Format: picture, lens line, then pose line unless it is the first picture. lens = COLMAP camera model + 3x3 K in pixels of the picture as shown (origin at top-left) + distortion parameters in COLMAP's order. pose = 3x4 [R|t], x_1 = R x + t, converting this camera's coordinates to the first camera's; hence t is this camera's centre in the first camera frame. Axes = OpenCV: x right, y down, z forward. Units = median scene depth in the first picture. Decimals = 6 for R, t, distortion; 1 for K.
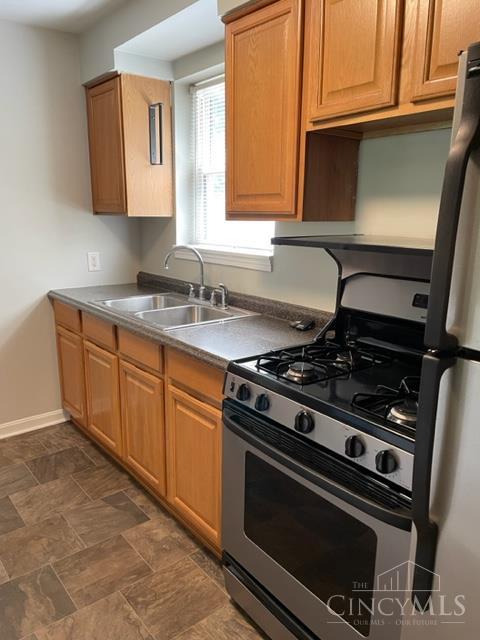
lens RADIAL K [[483.6, 0, 240.4], [0, 483.6, 322.5], [0, 0, 1]] dist [-0.006914, 0.000307]
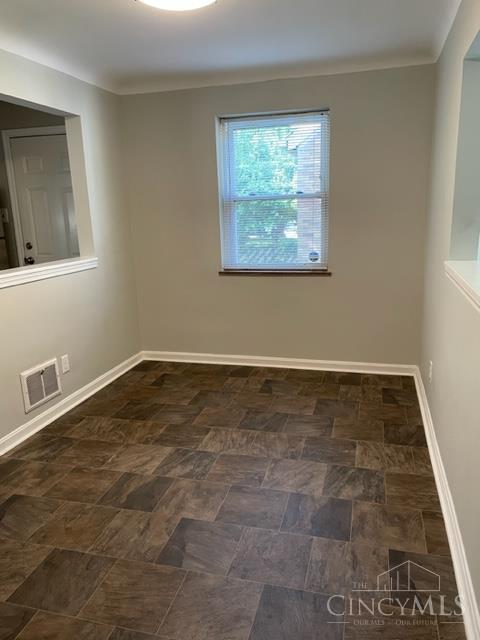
lens RADIAL K [[483.6, 0, 241.3], [0, 483.6, 319.2], [0, 0, 1]] dist [-0.006914, 0.000307]
pose [[-0.585956, -0.114683, 0.802187, -1.206871], [0.275192, 0.902941, 0.330101, -0.305817], [-0.762184, 0.414180, -0.497524, 1.478649]]
